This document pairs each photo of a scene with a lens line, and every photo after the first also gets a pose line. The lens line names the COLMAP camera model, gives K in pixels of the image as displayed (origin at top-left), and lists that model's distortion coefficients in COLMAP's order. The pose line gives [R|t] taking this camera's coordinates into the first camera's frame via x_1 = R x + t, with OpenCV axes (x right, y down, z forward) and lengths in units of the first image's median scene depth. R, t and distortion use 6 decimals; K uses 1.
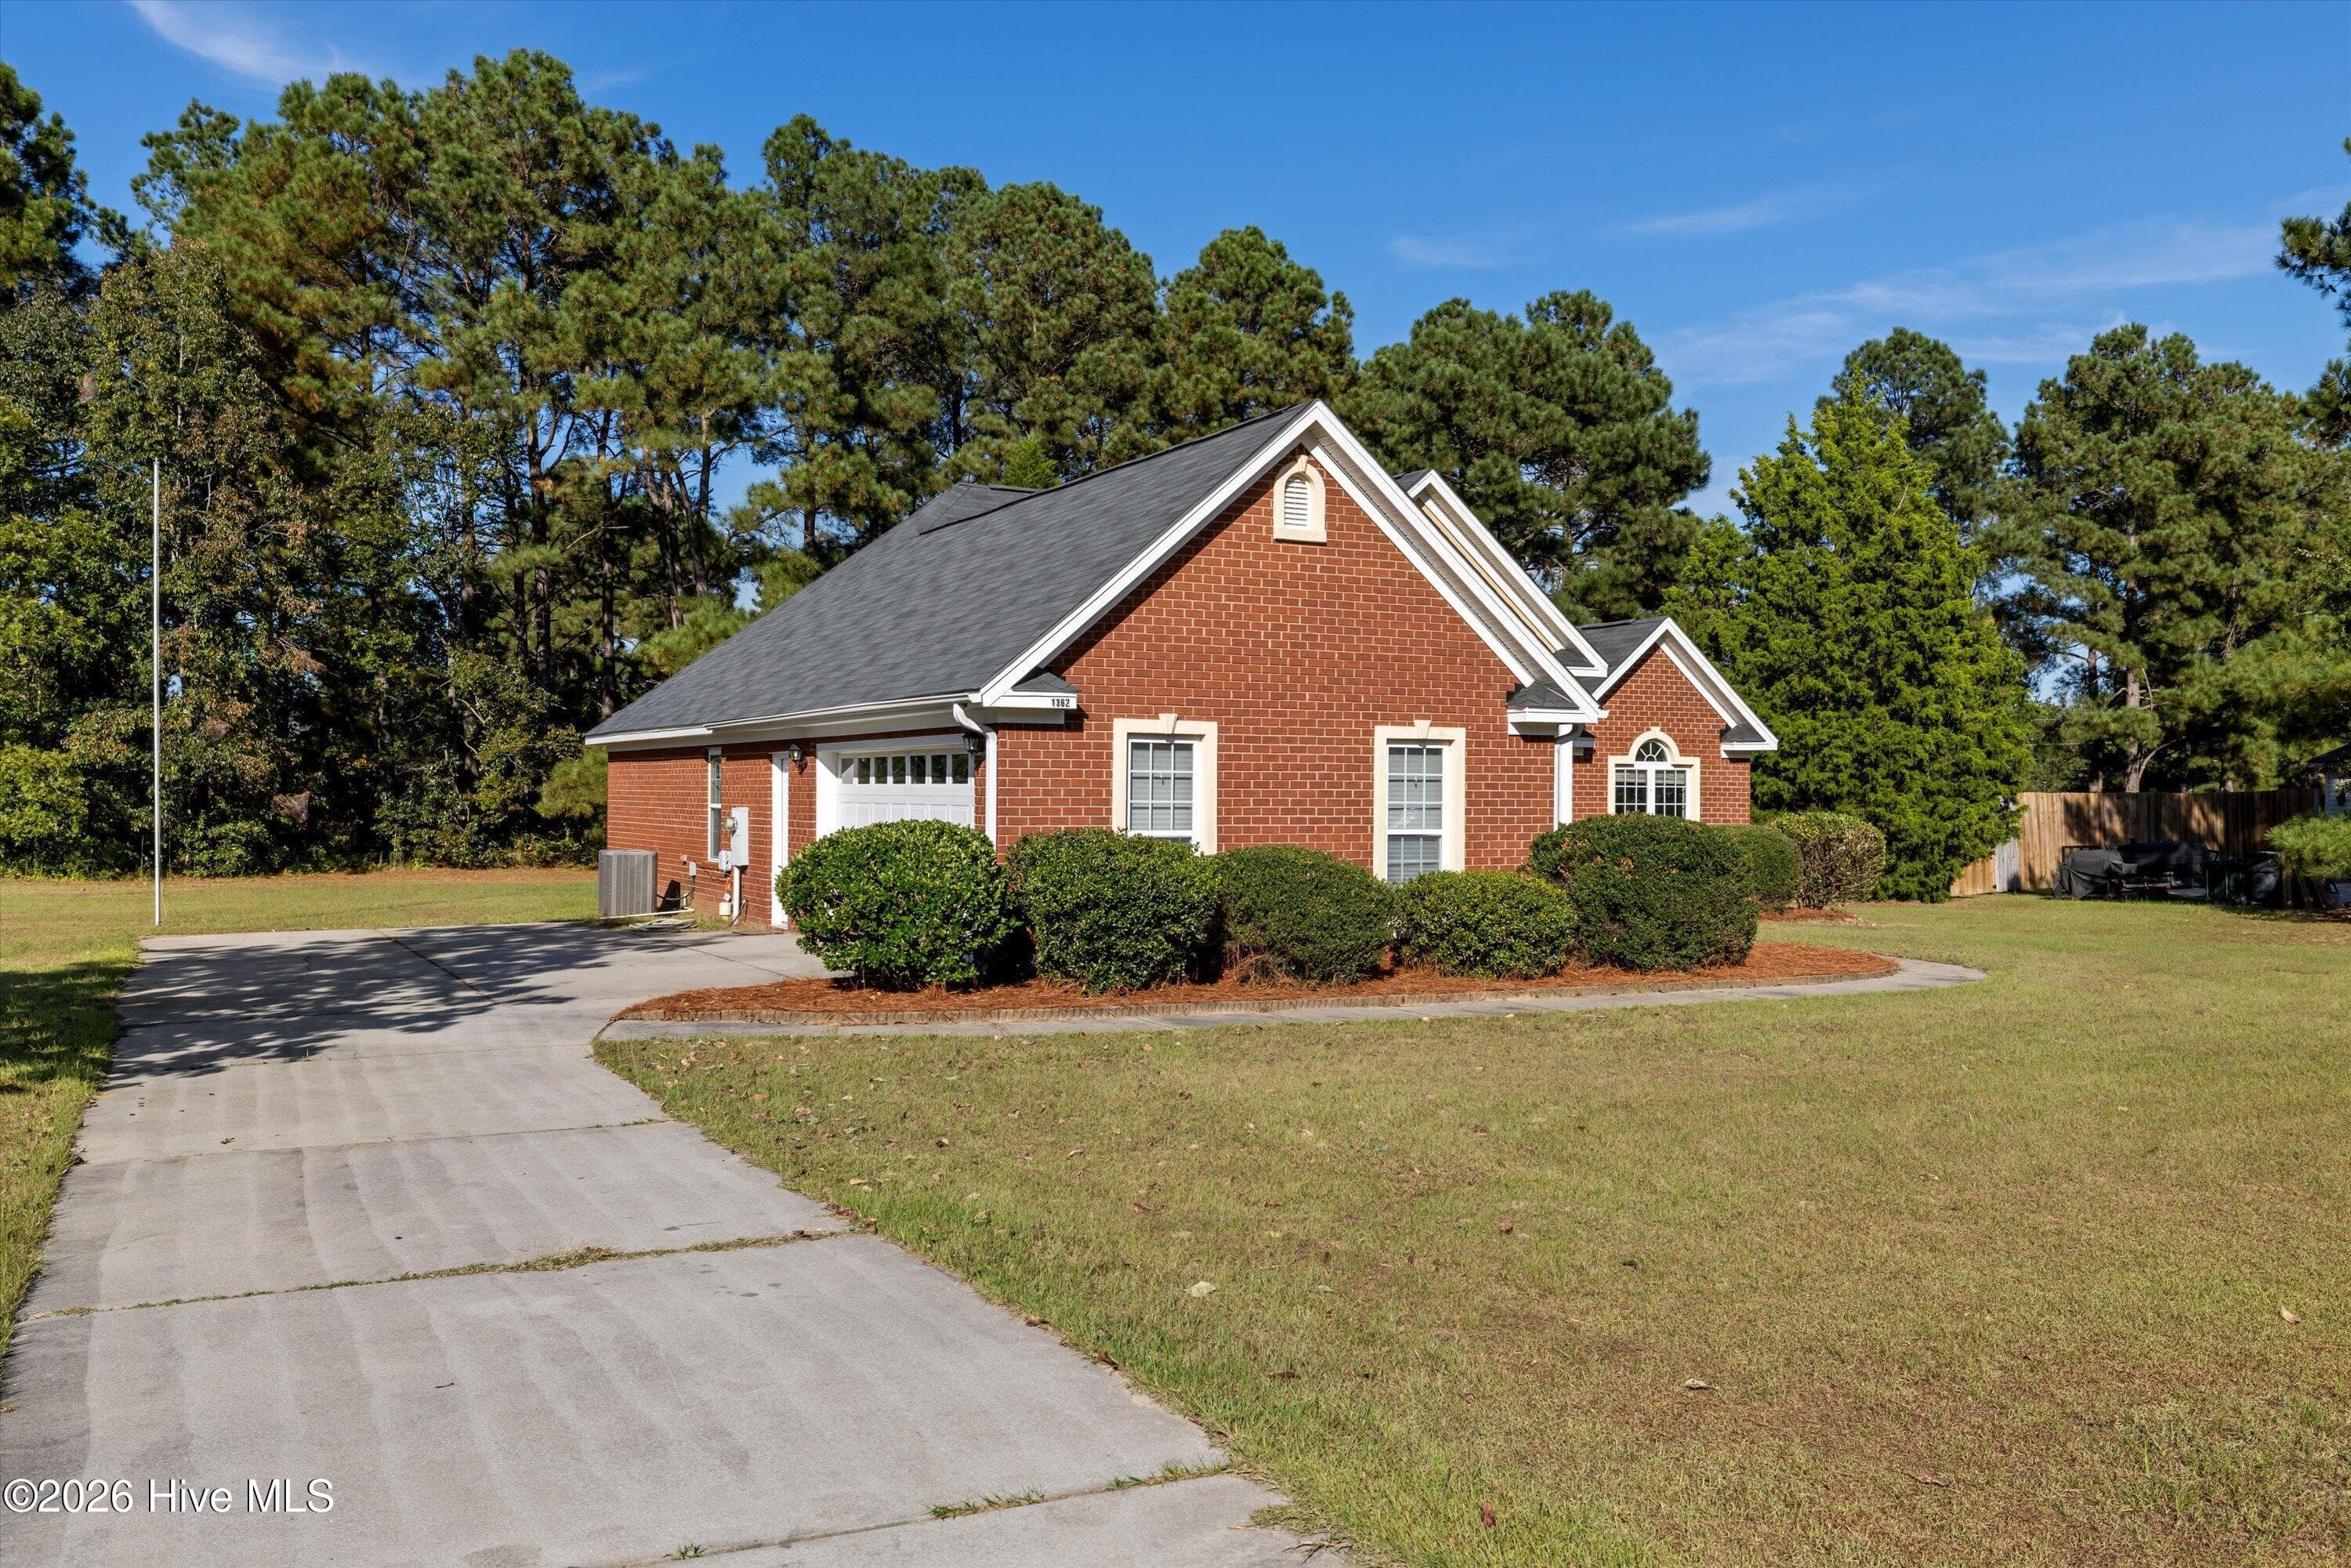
lens RADIAL K [[2087.0, 0, 1181.3], [0, 2087.0, 802.9], [0, 0, 1]] dist [0.024264, -0.039803]
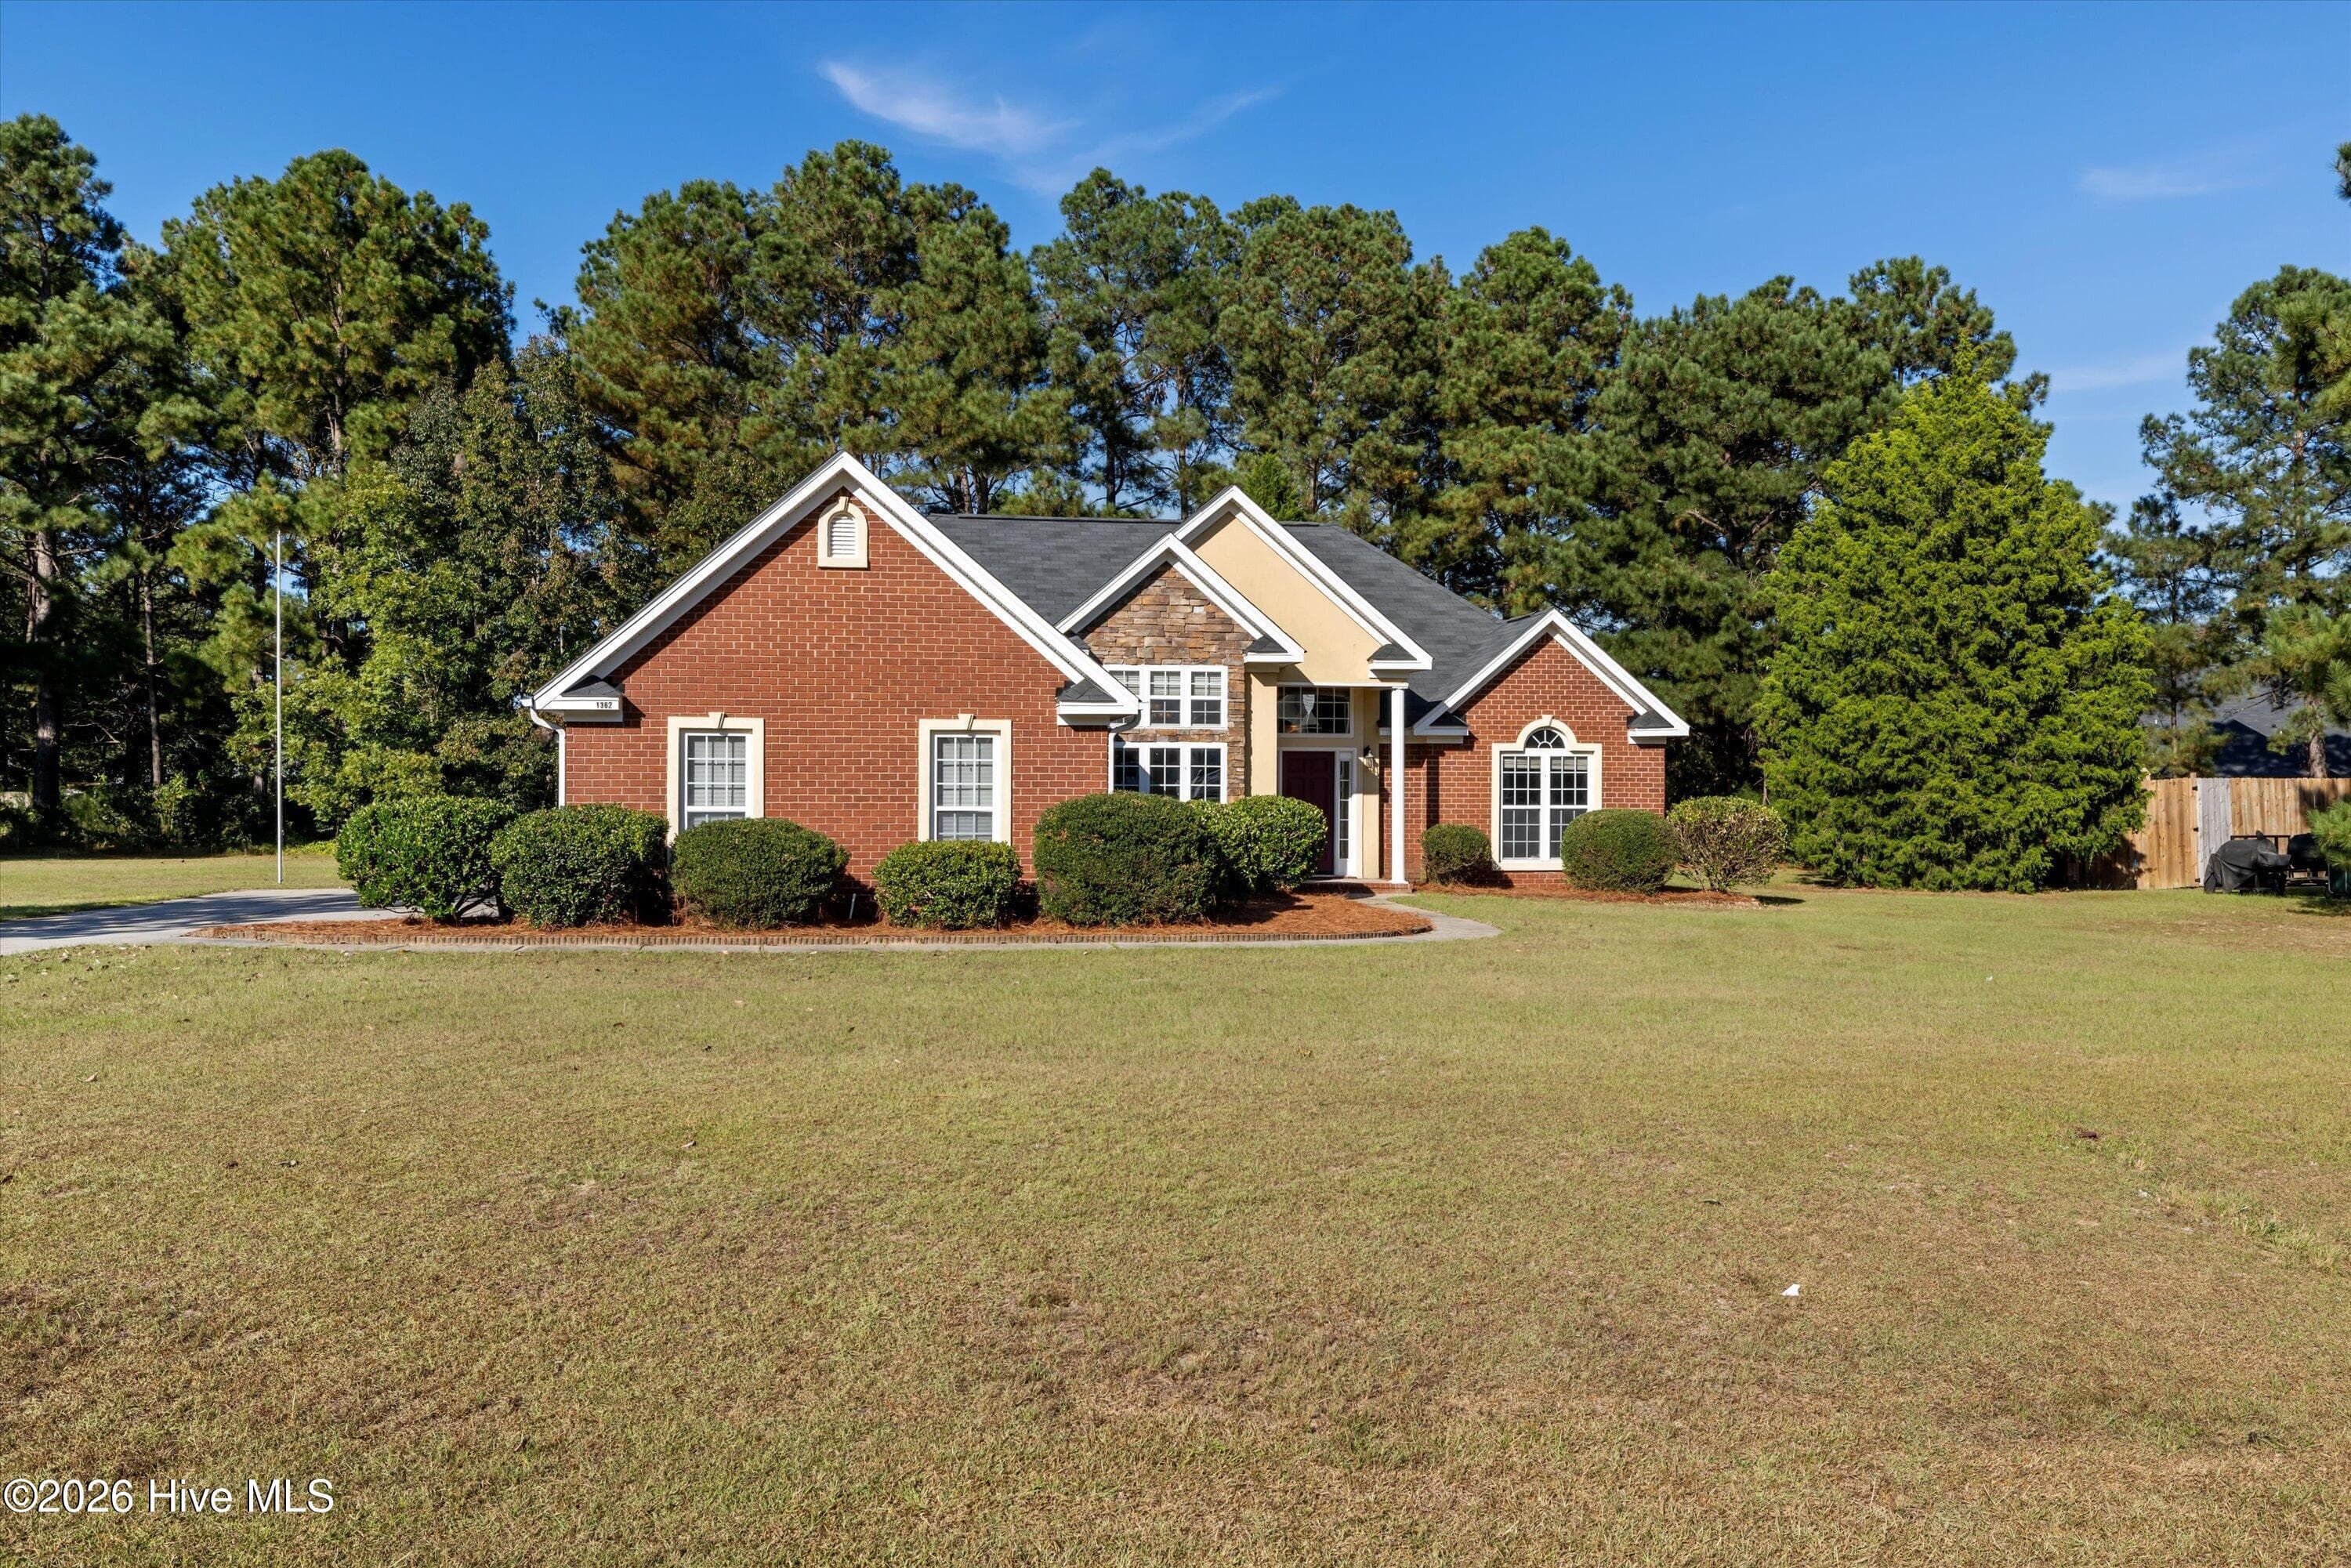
lens RADIAL K [[2087.0, 0, 1155.9], [0, 2087.0, 848.7], [0, 0, 1]] dist [0.024264, -0.039803]
pose [[0.937100, 0.006750, -0.348996, 0.318247], [0.001358, 0.999735, 0.022982, 0.004827], [0.349058, -0.022011, 0.936842, -0.036429]]
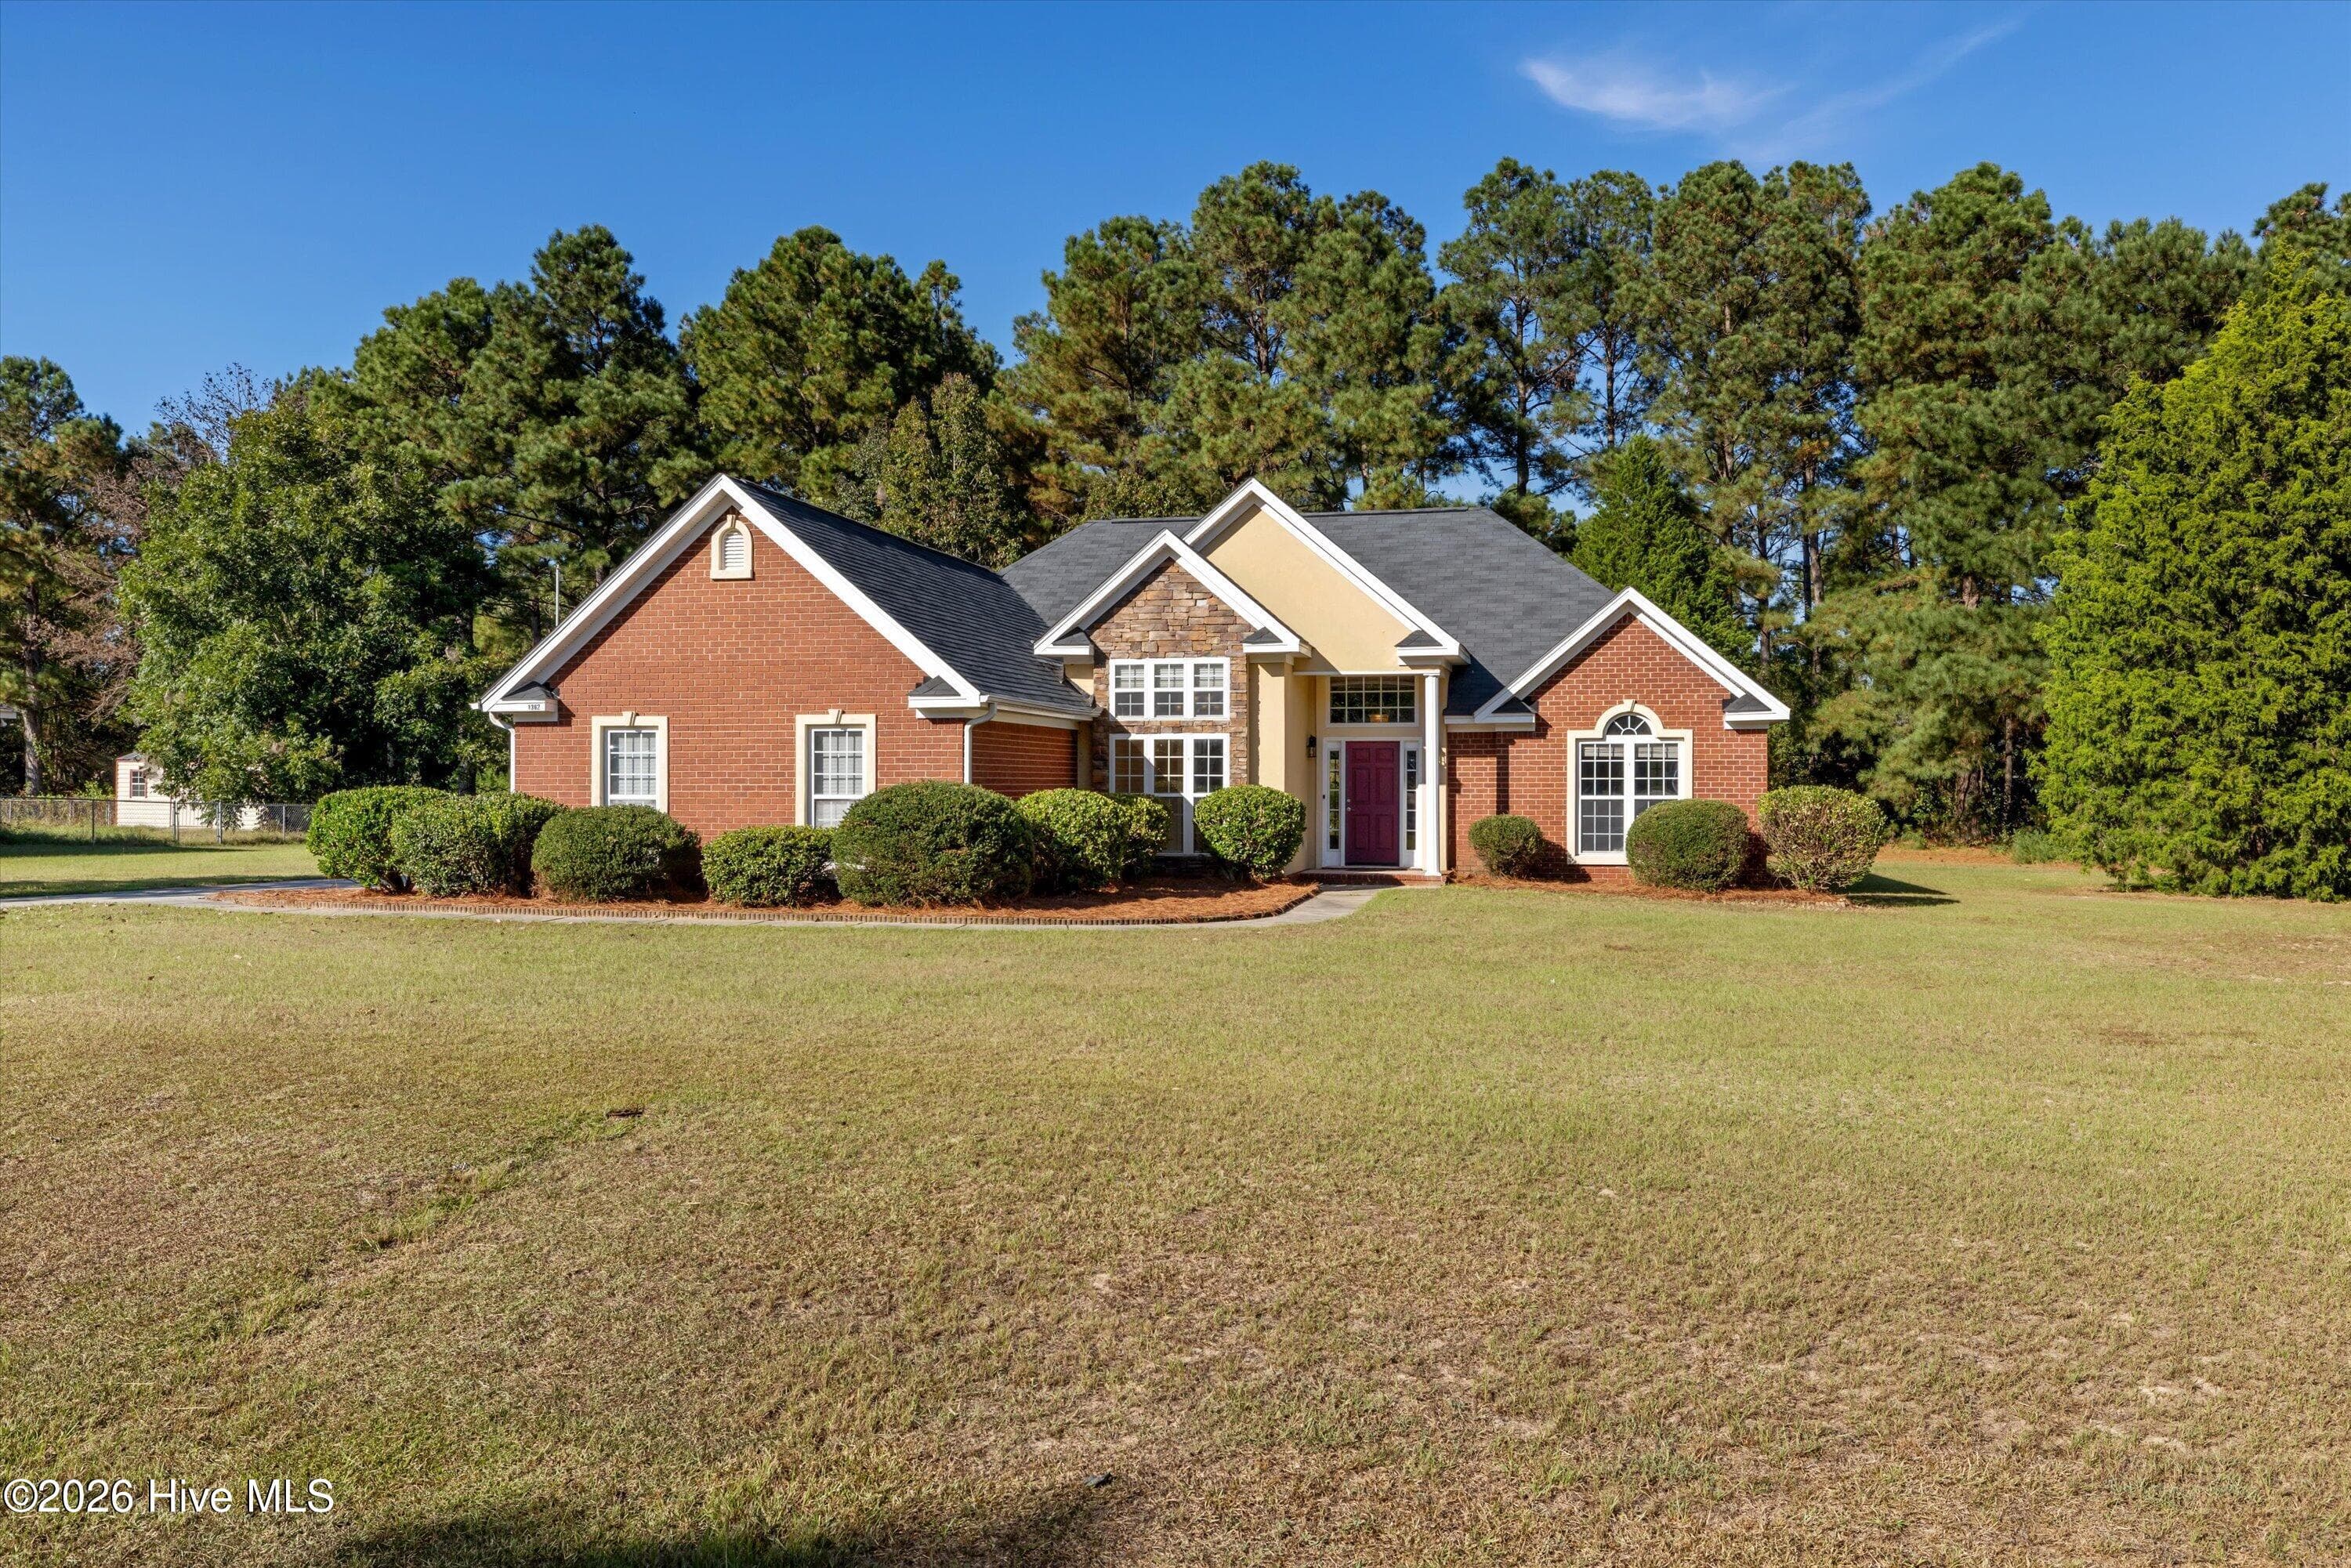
lens RADIAL K [[2087.0, 0, 1099.9], [0, 2087.0, 764.0], [0, 0, 1]] dist [0.024264, -0.039803]
pose [[0.724889, -0.014206, -0.688719, 0.562130], [0.001785, 0.999823, -0.018744, 0.009139], [0.688863, 0.012358, 0.724786, 0.093864]]
